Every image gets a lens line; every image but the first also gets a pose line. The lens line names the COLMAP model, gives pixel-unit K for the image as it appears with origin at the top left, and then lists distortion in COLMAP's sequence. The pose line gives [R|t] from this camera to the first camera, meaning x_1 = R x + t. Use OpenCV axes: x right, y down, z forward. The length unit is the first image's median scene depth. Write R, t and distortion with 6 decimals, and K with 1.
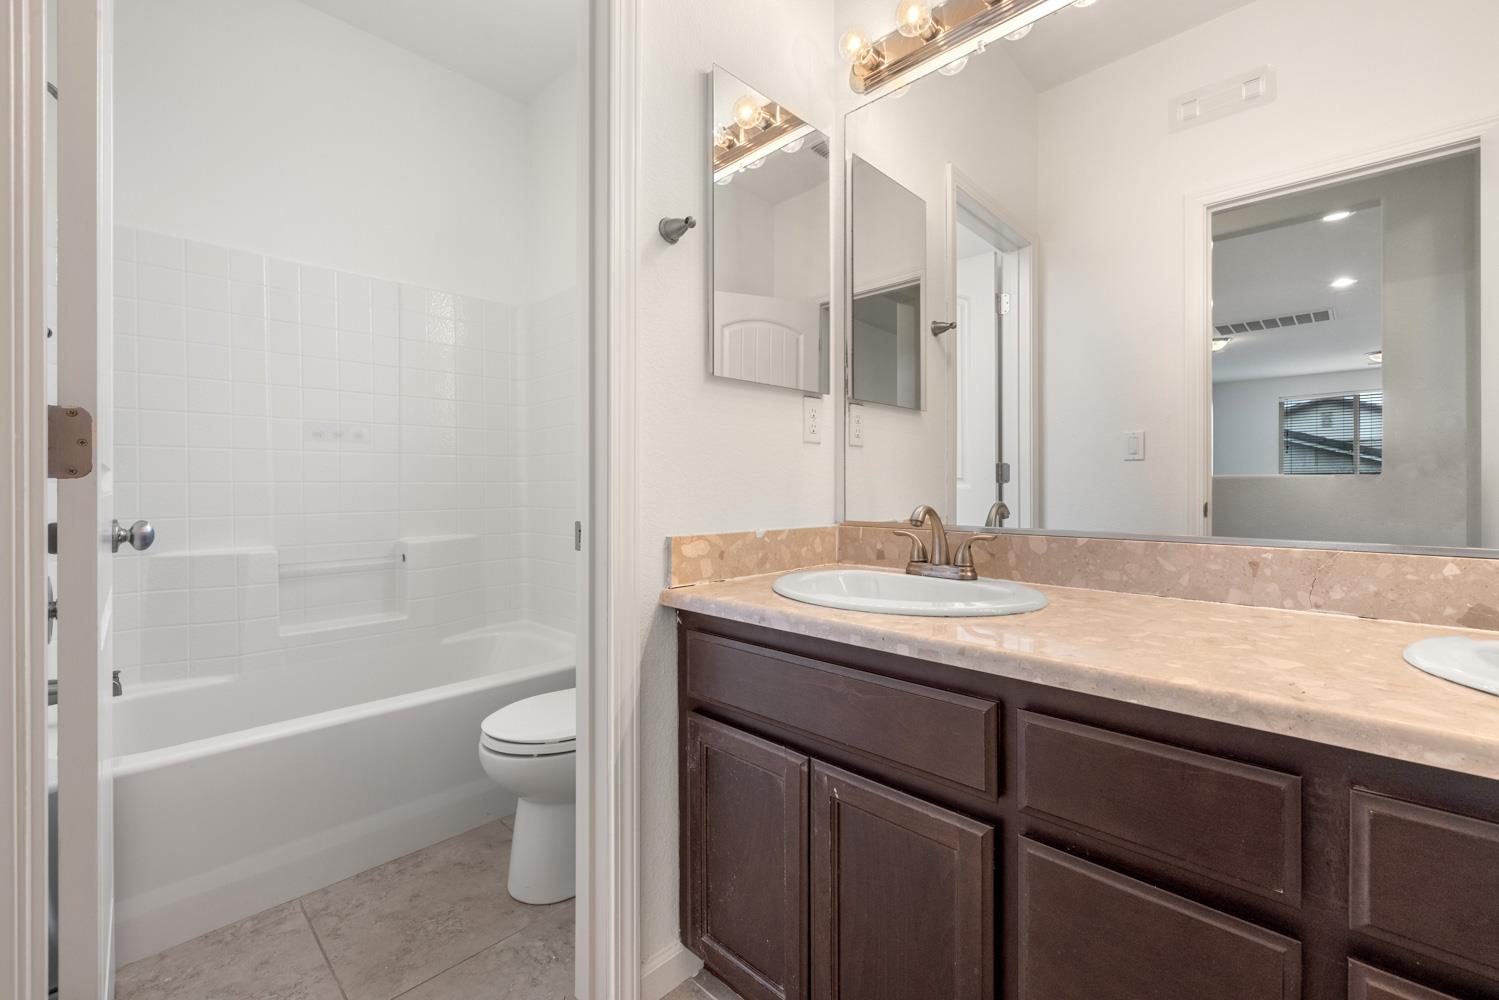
lens RADIAL K [[624.2, 0, 754.3], [0, 624.2, 490.1], [0, 0, 1]] dist [0.000922, -0.000309]
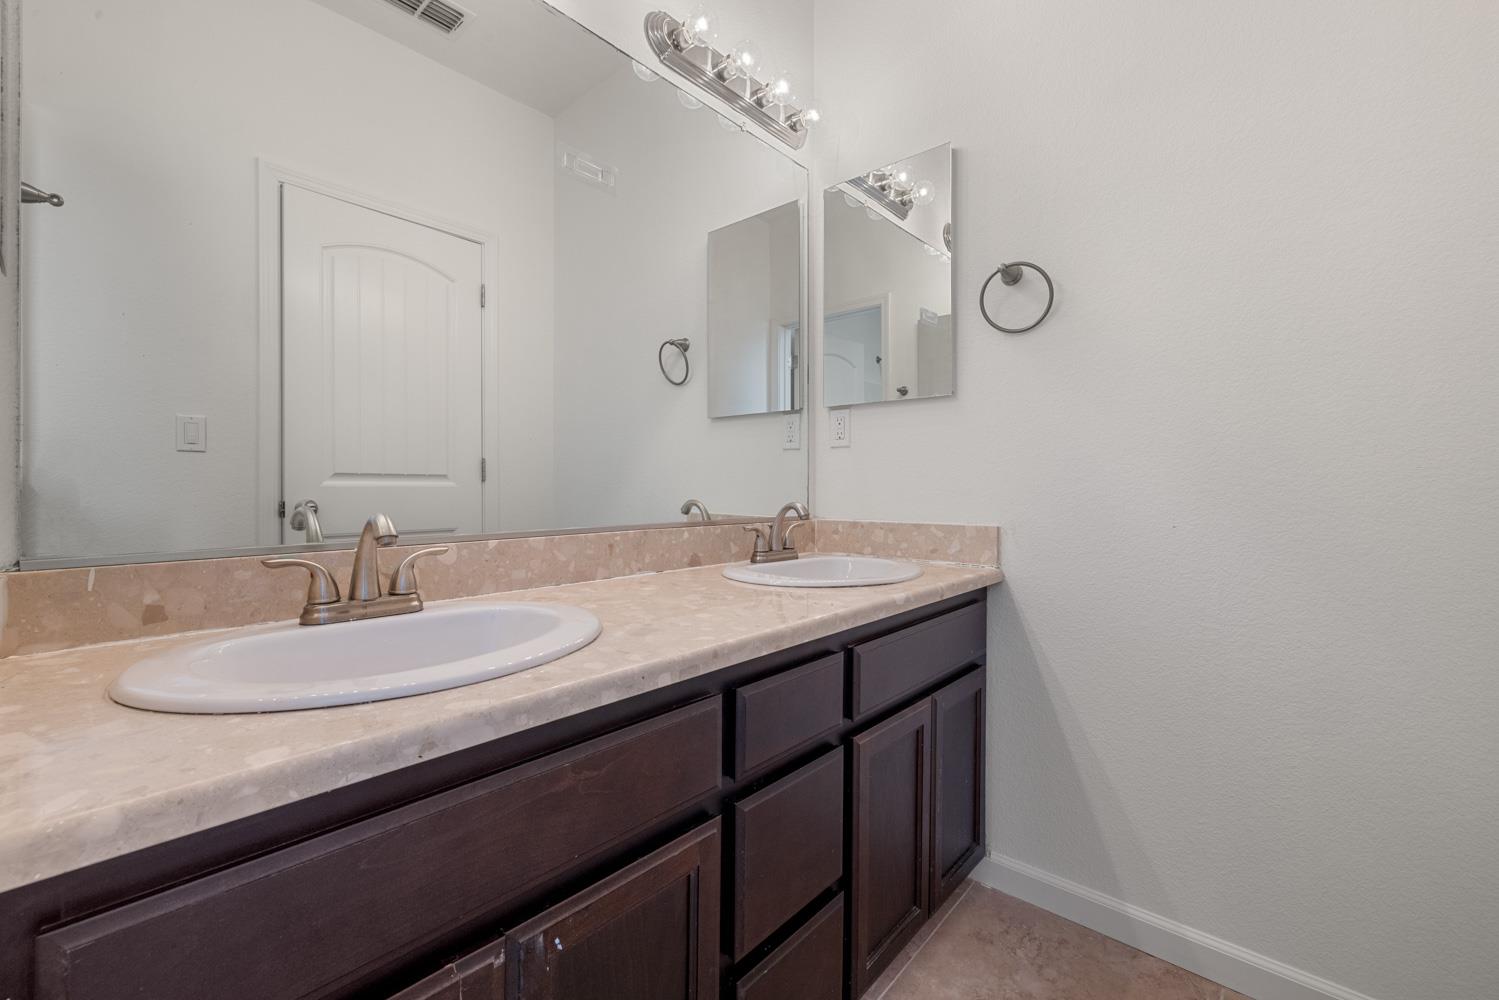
lens RADIAL K [[624.2, 0, 759.6], [0, 624.2, 491.1], [0, 0, 1]] dist [0.000922, -0.000309]
pose [[-0.034198, -0.008579, 0.999378, -0.483759], [0.003851, 0.999955, 0.008715, -0.003936], [-0.999408, 0.004146, -0.034163, 0.721099]]
